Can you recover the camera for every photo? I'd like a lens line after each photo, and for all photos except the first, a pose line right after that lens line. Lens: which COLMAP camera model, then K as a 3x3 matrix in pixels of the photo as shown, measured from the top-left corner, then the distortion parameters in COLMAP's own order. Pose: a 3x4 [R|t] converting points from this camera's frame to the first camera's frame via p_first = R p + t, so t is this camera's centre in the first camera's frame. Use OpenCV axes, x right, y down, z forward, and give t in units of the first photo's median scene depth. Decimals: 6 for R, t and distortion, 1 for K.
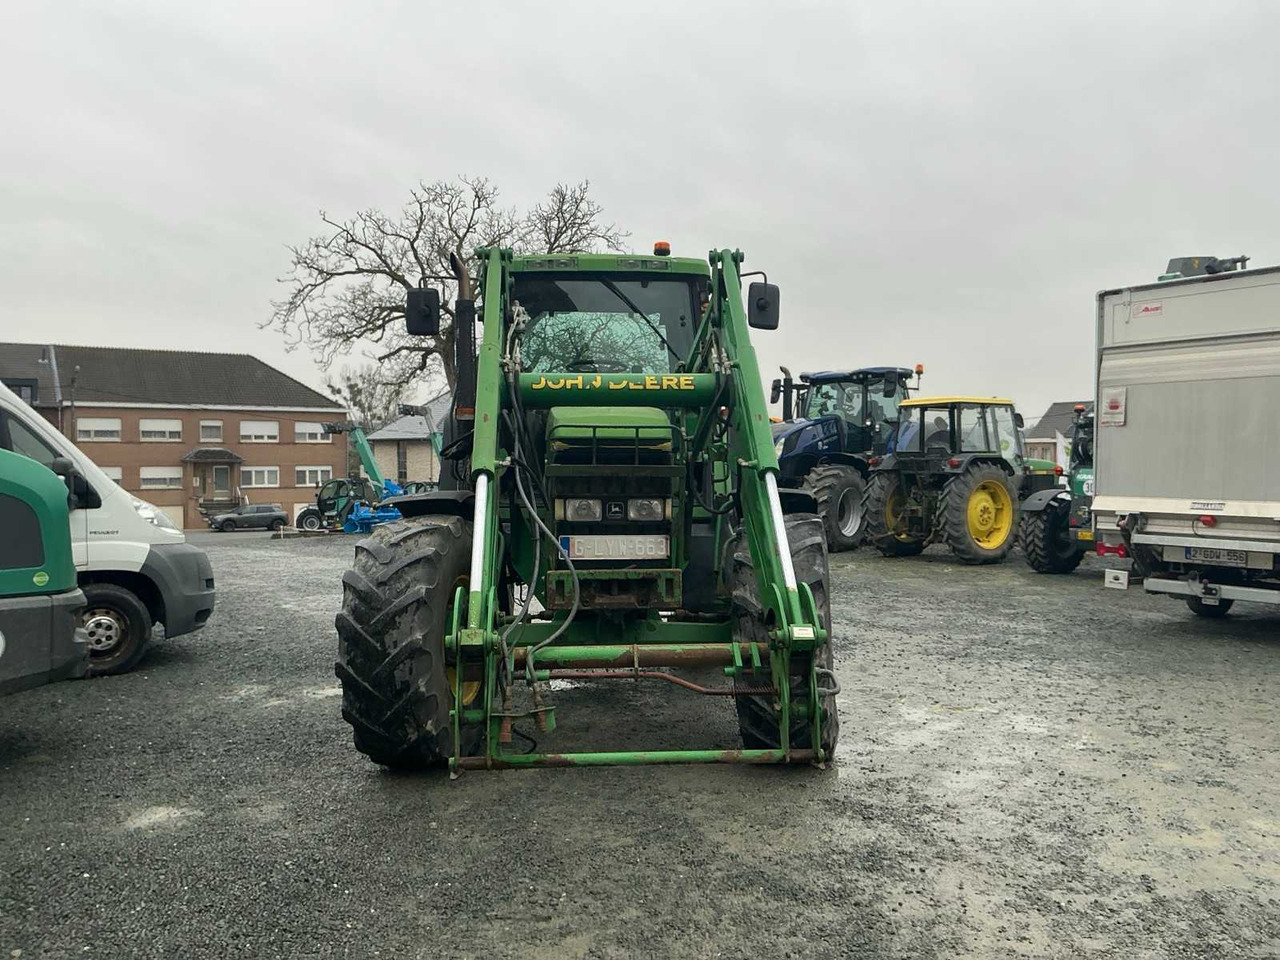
lens RADIAL K [[1040.7, 0, 640.0], [0, 1040.7, 480.0], [0, 0, 1]] dist [0.069607, 0.003337]
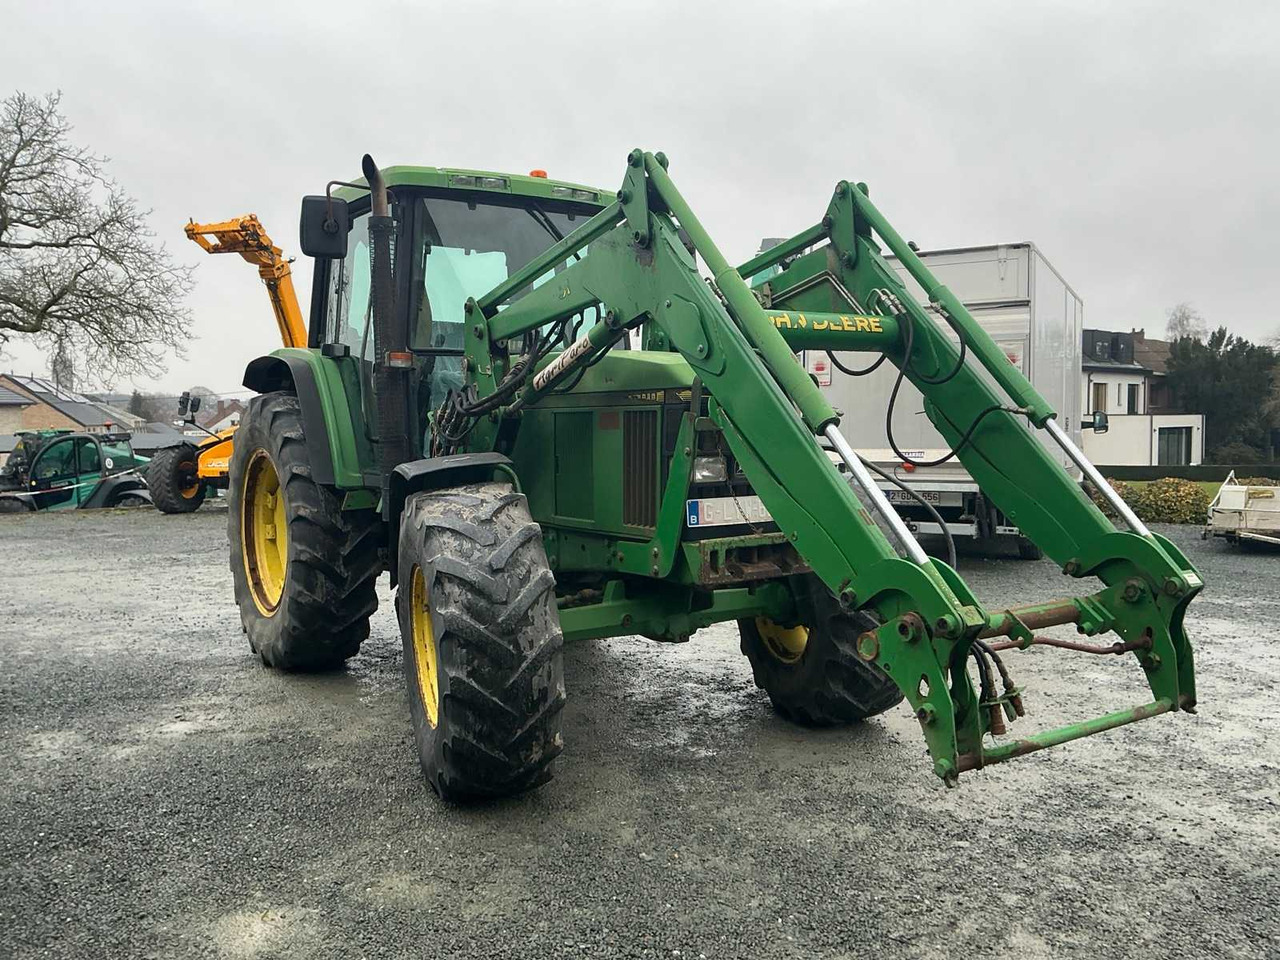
lens RADIAL K [[1047.4, 0, 635.9], [0, 1047.4, 477.5], [0, 0, 1]] dist [0.062668, -0.115286]
pose [[0.875127, -0.034195, 0.482684, -0.533455], [0.018567, 0.999138, 0.037121, 0.001965], [-0.483537, -0.023524, 0.875008, 0.261244]]
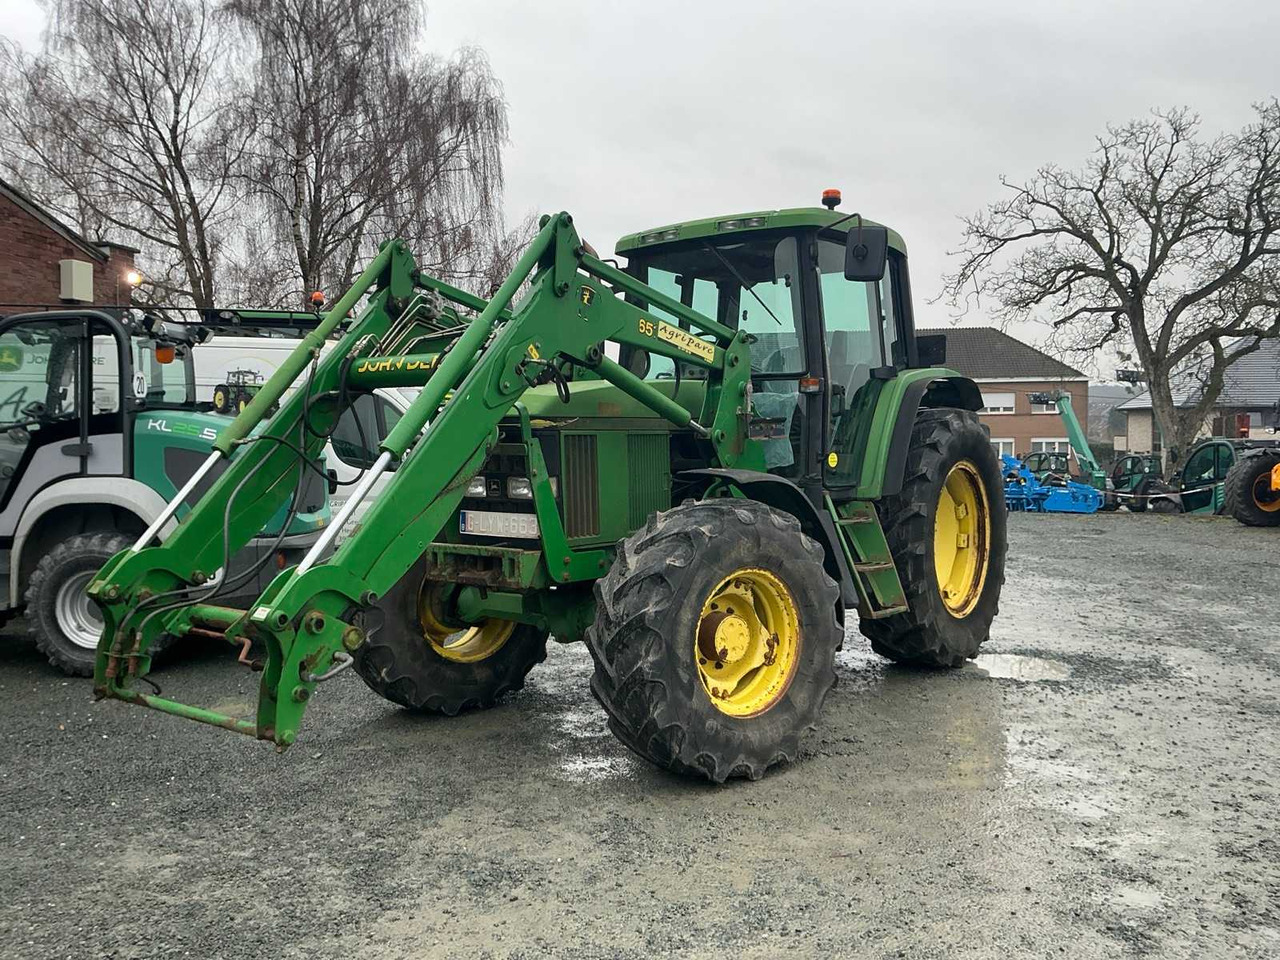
lens RADIAL K [[1047.4, 0, 635.9], [0, 1047.4, 477.5], [0, 0, 1]] dist [0.062668, -0.115286]
pose [[0.763563, 0.022394, -0.645345, 0.735290], [-0.006545, 0.999616, 0.026943, -0.008869], [0.645700, -0.016349, 0.763416, 0.312118]]
